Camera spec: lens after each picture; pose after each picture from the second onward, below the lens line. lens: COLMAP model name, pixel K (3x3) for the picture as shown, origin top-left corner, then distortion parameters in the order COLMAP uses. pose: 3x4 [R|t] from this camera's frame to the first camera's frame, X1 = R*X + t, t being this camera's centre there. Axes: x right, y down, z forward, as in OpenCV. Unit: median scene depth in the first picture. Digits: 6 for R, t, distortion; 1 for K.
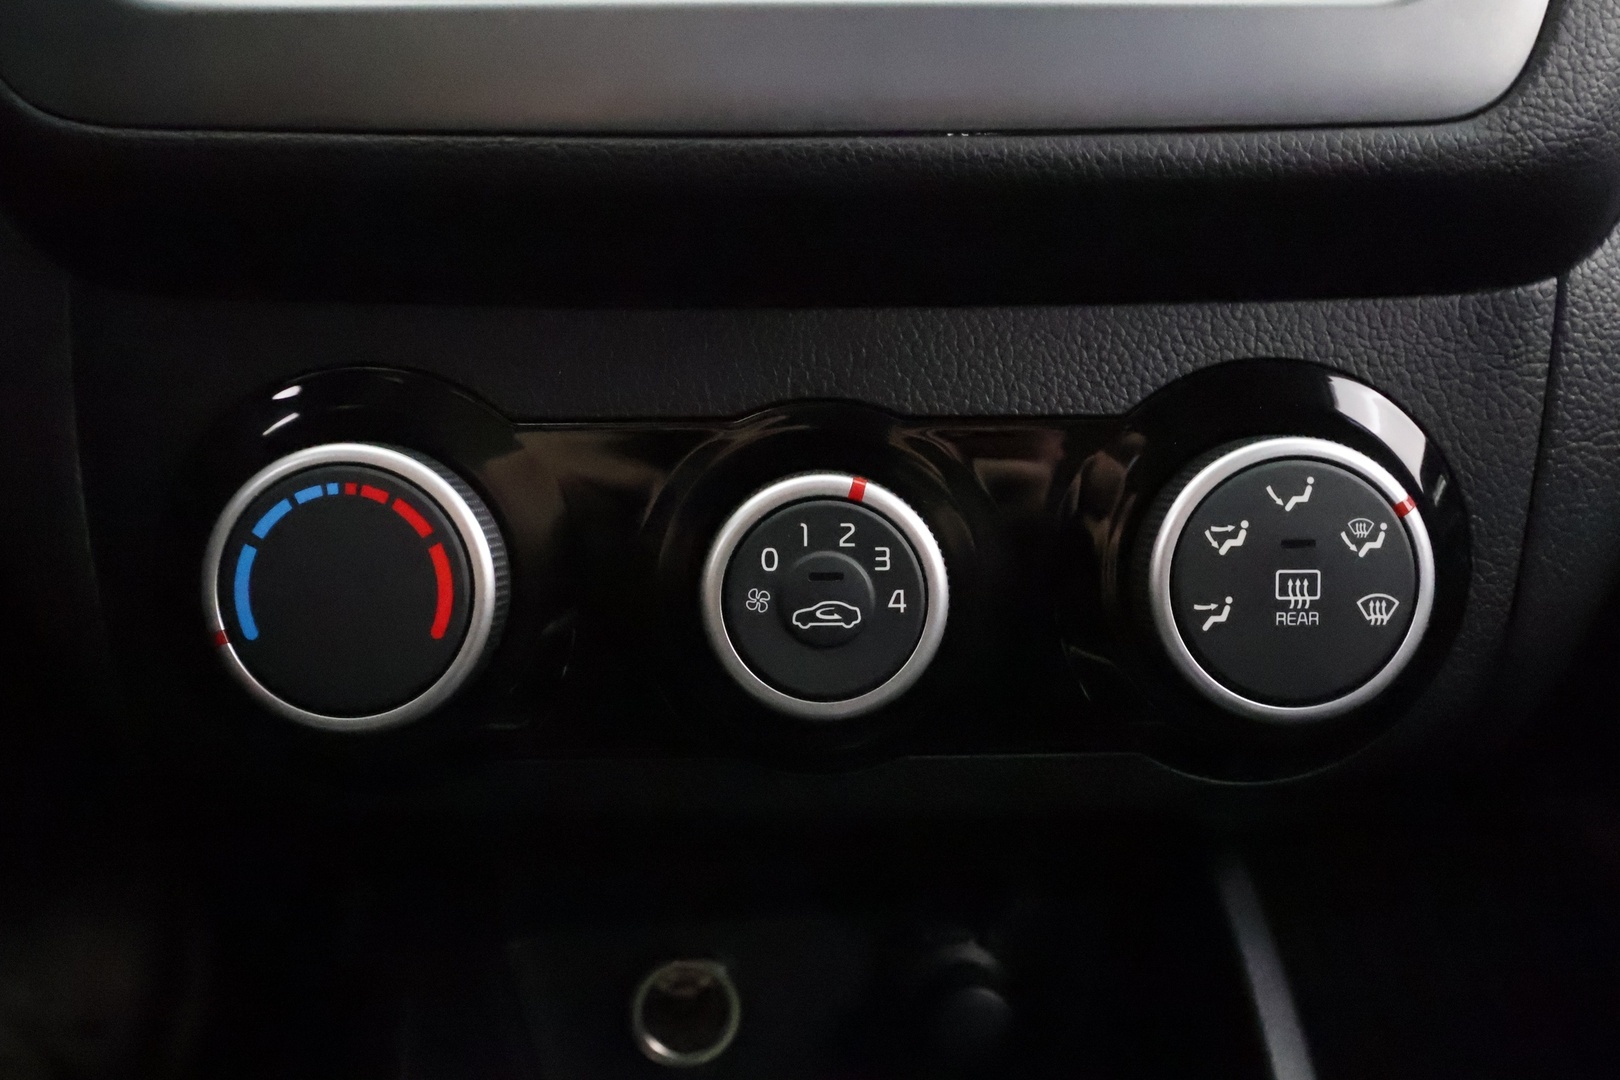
lens RADIAL K [[1321.8, 0, 814.0], [0, 1321.8, 542.9], [0, 0, 1]] dist [0.039720, 0.000938]
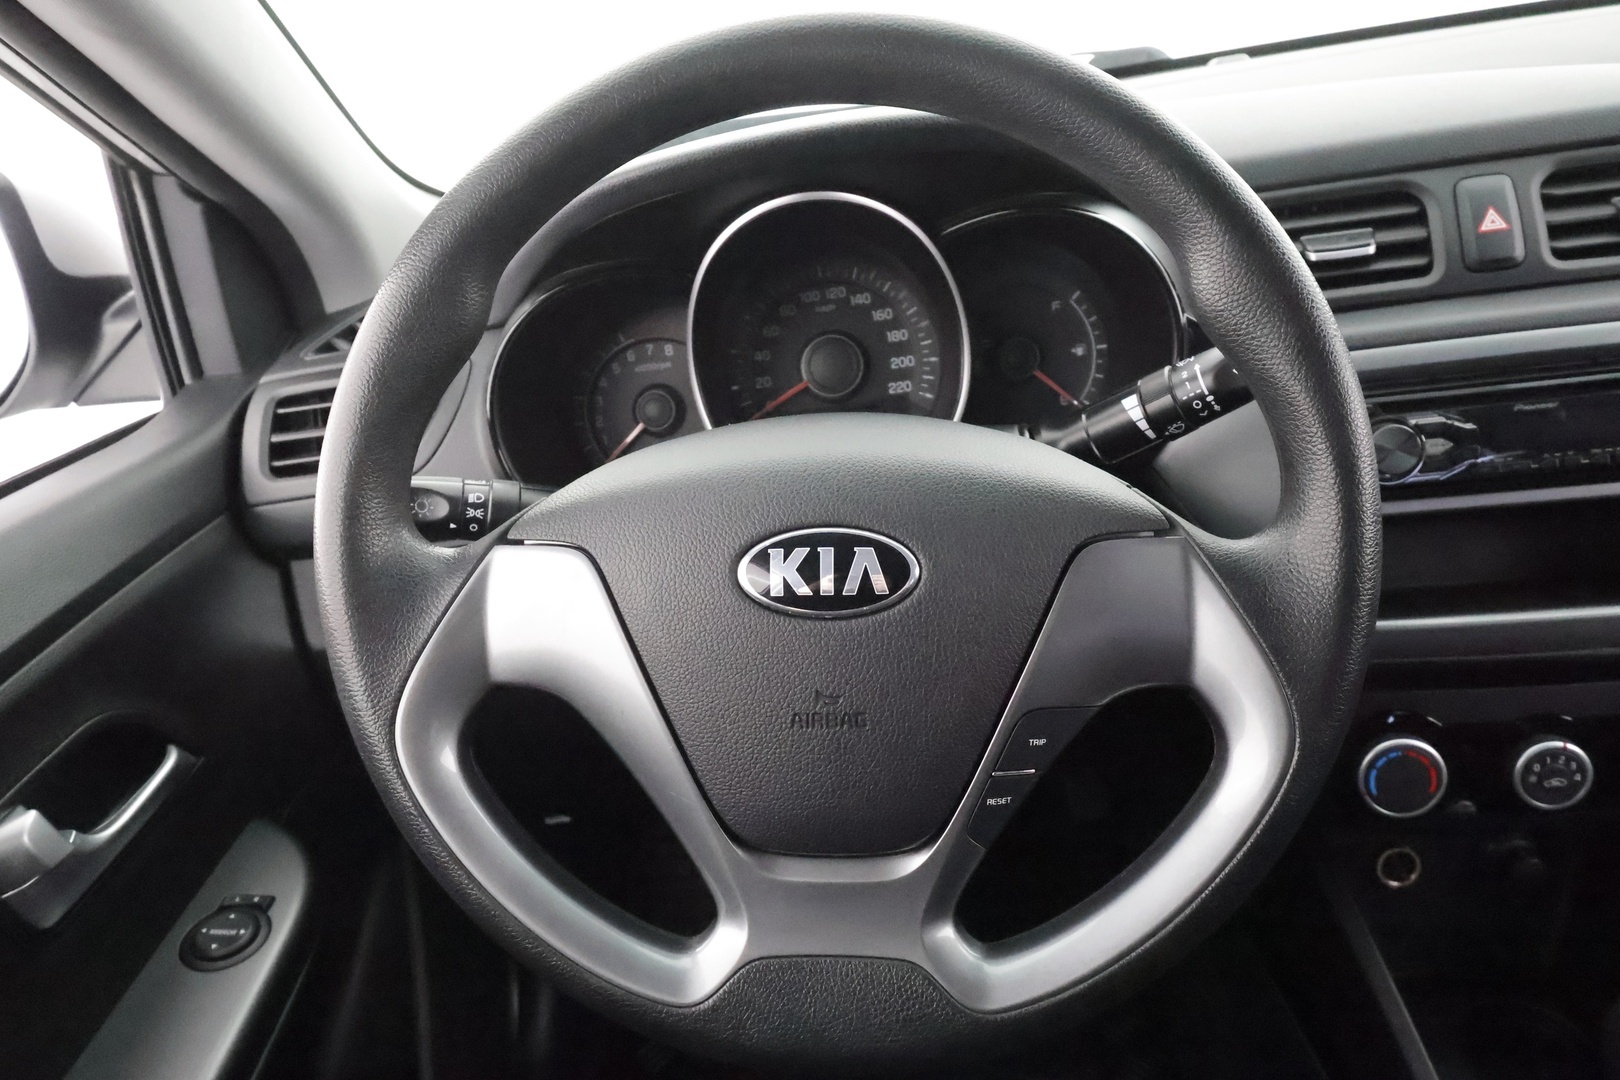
lens RADIAL K [[1149.4, 0, 809.6], [0, 1149.4, 544.2], [0, 0, 1]] dist [0.002580, -0.001618]
pose [[0.979190, -0.073063, -0.189335, -1.252410], [0.101072, 0.984582, 0.142772, -1.153821], [0.175985, -0.158937, 0.971477, -2.090924]]
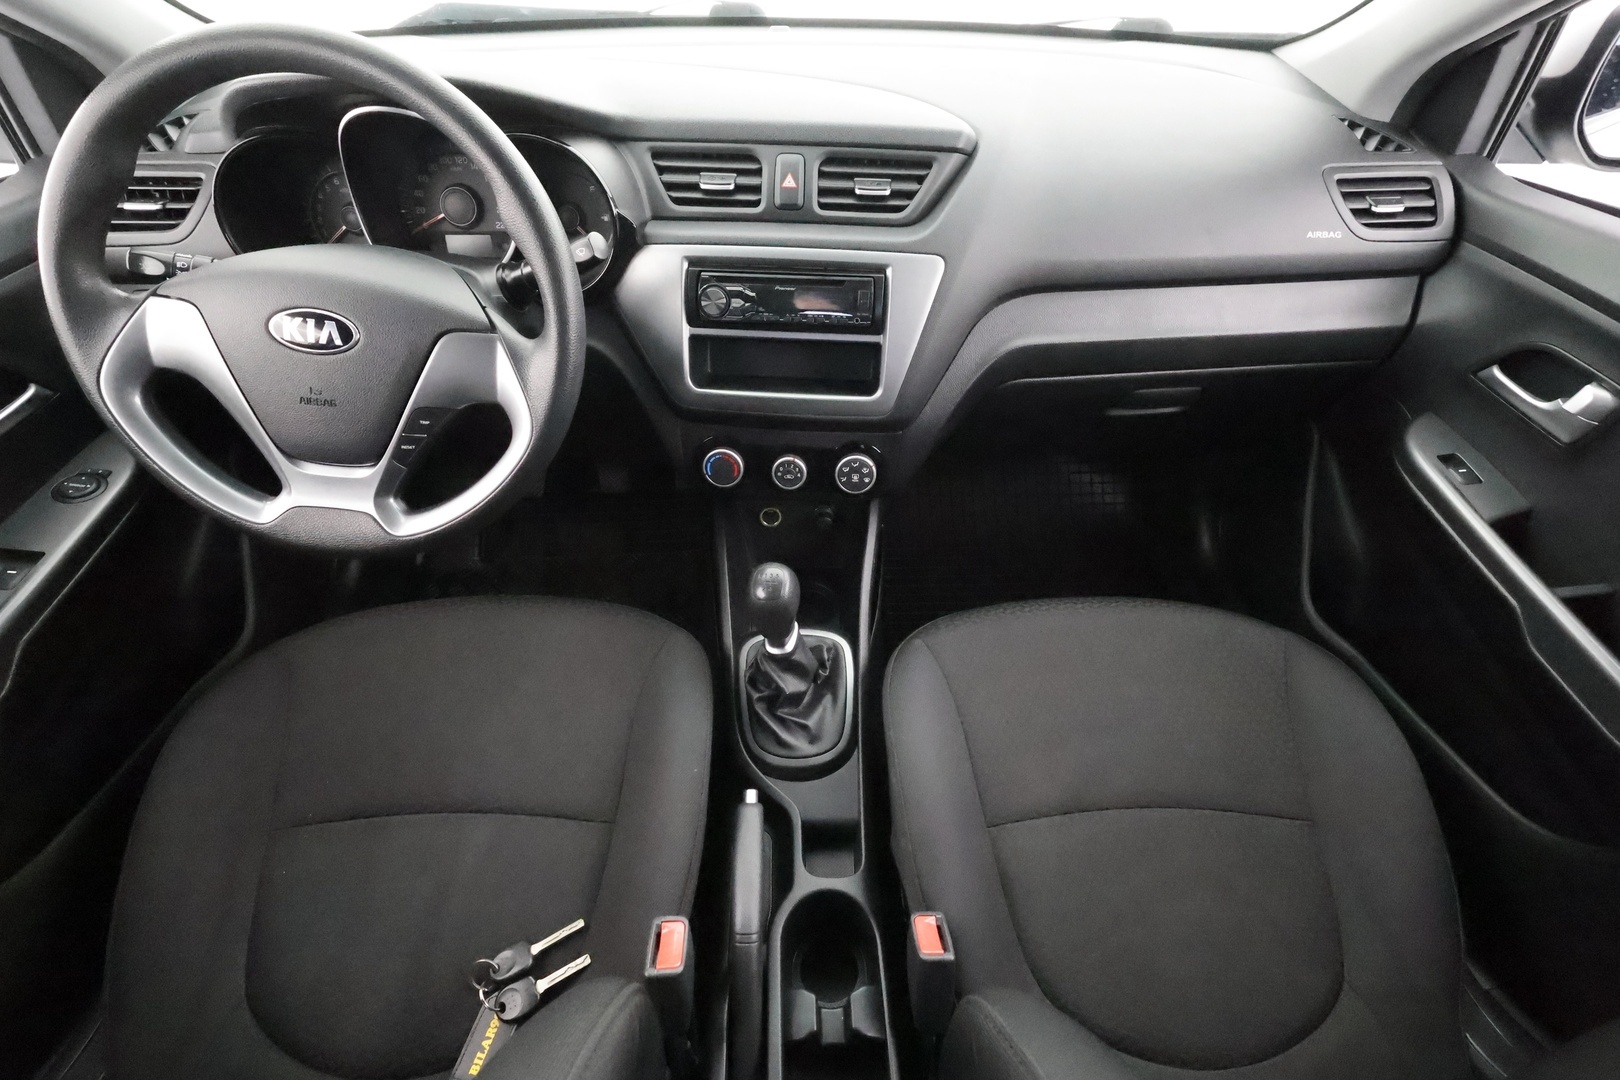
lens RADIAL K [[774.2, 0, 806.0], [0, 774.2, 549.7], [0, 0, 1]] dist [0.009577, 0.000261]
pose [[0.996183, 0.066796, -0.056190, 0.360530], [-0.036093, 0.901344, 0.431597, -1.385816], [0.079476, -0.427921, 0.900315, -2.899445]]
